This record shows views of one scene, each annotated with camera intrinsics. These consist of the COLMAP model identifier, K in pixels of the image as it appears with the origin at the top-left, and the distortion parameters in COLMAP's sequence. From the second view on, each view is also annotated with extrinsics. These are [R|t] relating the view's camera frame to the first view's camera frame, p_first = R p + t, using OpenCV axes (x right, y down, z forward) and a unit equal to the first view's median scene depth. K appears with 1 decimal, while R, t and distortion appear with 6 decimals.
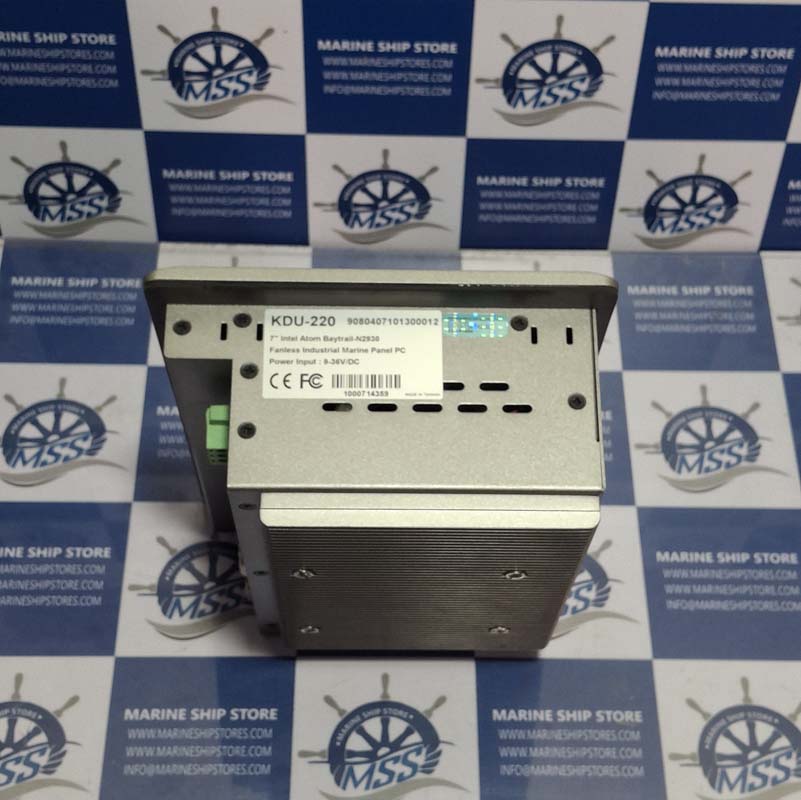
lens RADIAL K [[1502.6, 0, 421.3], [0, 1502.6, 419.0], [0, 0, 1]] dist [0.154278, 0.000000]
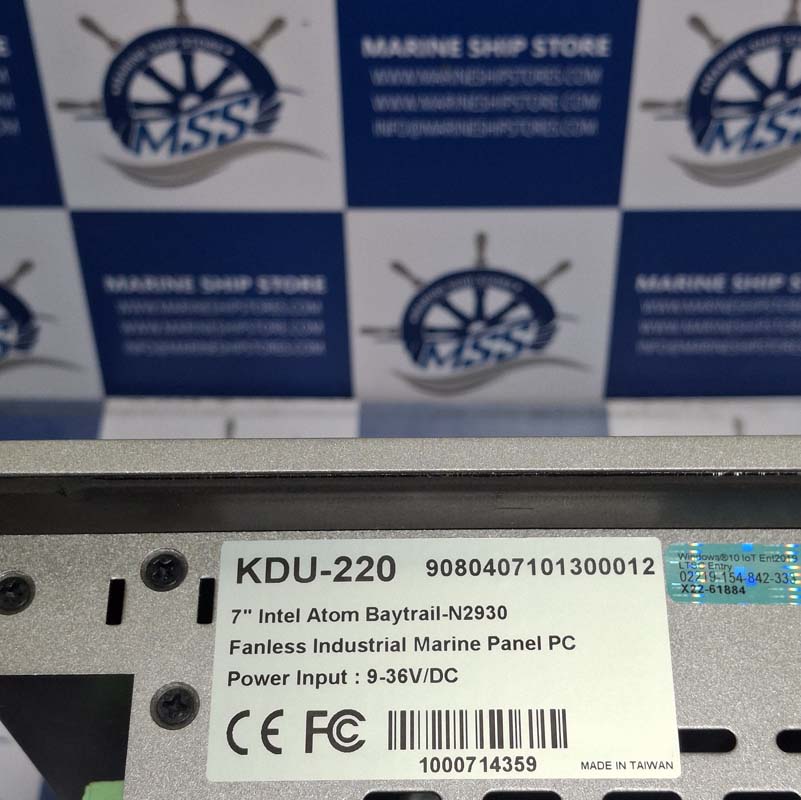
lens RADIAL K [[1502.6, 0, 430.4], [0, 1502.6, 401.7], [0, 0, 1]] dist [0.154278, 0.000000]
pose [[0.999177, -0.018306, -0.036198, -0.024508], [0.013794, 0.992534, -0.121186, -0.045476], [0.038146, 0.120587, 0.991970, 0.449464]]
